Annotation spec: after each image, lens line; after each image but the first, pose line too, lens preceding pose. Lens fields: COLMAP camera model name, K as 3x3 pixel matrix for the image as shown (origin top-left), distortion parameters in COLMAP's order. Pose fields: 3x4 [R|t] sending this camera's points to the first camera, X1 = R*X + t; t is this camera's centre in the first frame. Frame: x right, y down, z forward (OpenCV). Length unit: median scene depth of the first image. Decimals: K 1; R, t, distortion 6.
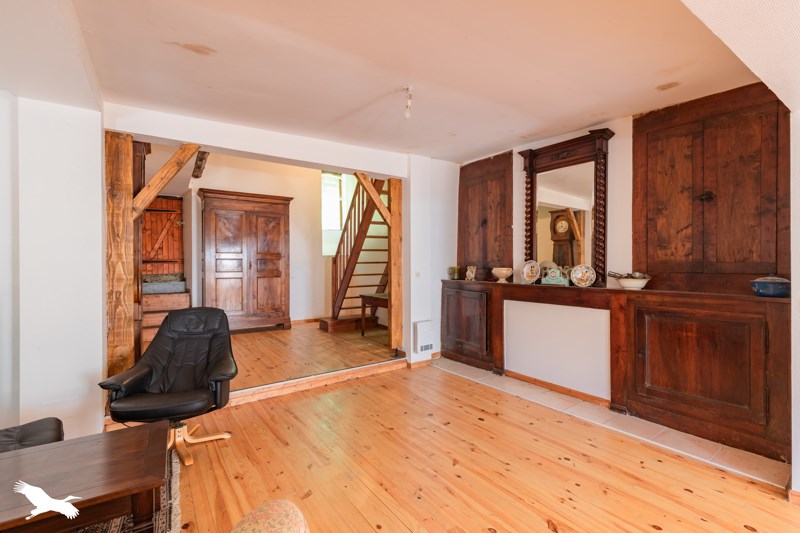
lens RADIAL K [[368.6, 0, 397.2], [0, 368.6, 265.3], [0, 0, 1]] dist [0.000193, -0.000032]
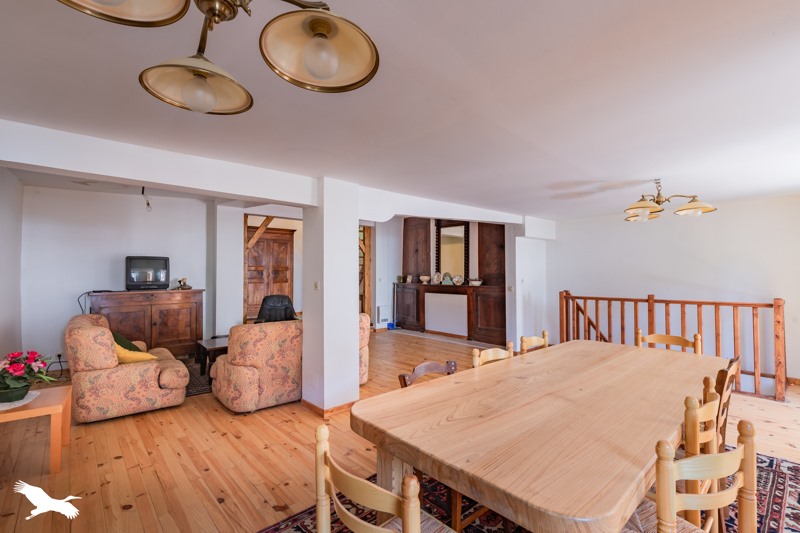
lens RADIAL K [[368.6, 0, 401.0], [0, 368.6, 266.7], [0, 0, 1]] dist [0.000193, -0.000032]
pose [[0.992313, 0.002599, 0.123729, -0.068280], [-0.000196, 0.999811, -0.019435, -0.004657], [-0.123756, 0.019262, 0.992126, -0.842919]]
